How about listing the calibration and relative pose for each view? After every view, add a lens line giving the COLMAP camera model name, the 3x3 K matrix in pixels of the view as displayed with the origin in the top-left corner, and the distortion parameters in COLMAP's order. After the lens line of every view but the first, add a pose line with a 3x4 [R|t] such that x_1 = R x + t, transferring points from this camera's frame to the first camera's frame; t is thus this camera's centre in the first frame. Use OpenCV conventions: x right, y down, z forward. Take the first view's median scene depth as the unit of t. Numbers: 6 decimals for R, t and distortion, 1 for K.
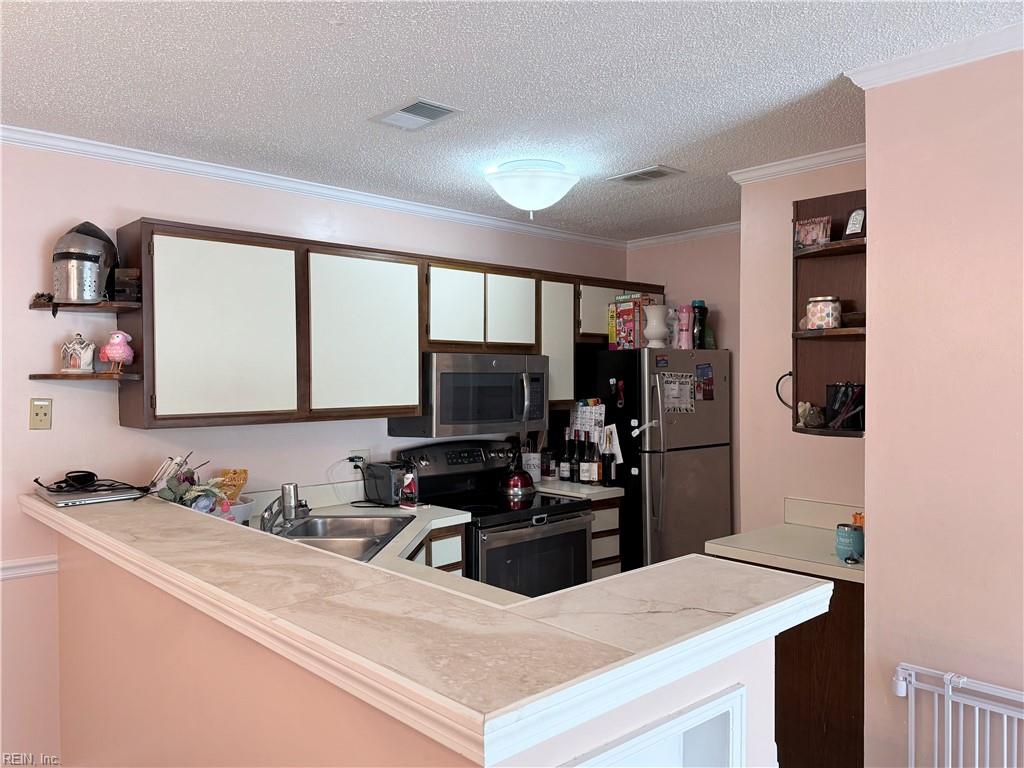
lens RADIAL K [[767.4, 0, 508.9], [0, 767.4, 398.7], [0, 0, 1]] dist [0.077215, -0.003575]
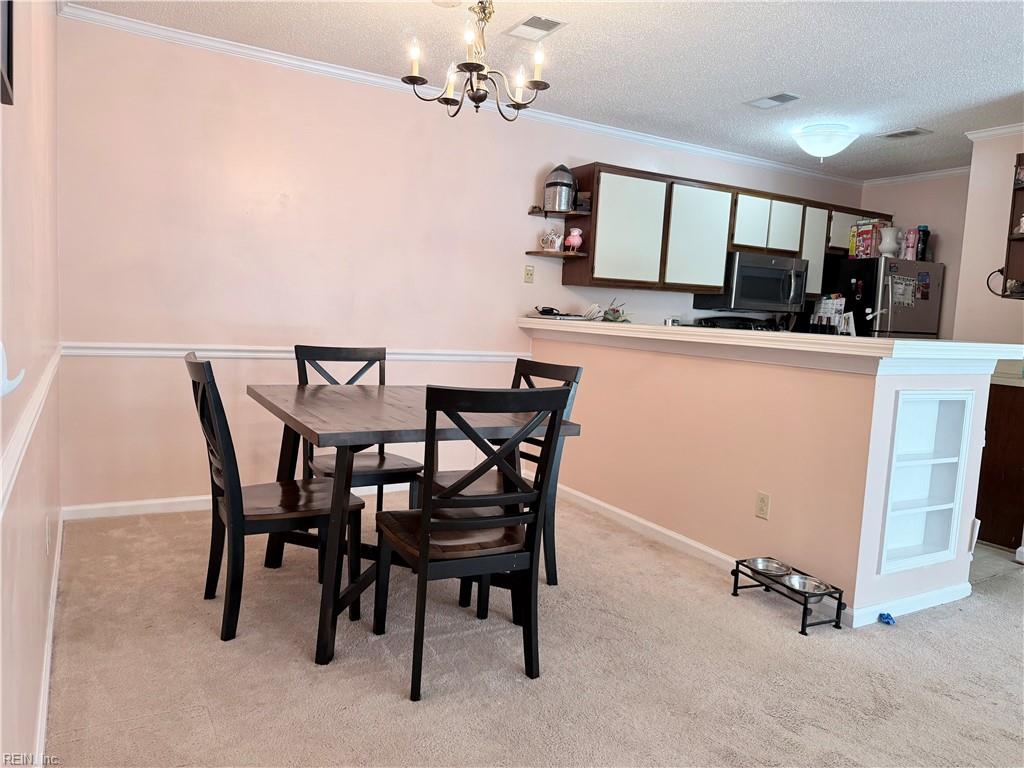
lens RADIAL K [[709.7, 0, 512.0], [0, 709.7, 384.0], [0, 0, 1]] dist [-0.002446, -0.005616]
pose [[0.974145, 0.071582, -0.214284, -0.187345], [-0.055608, 0.995269, 0.079675, 0.099337], [0.218974, -0.065699, 0.973516, -0.420462]]
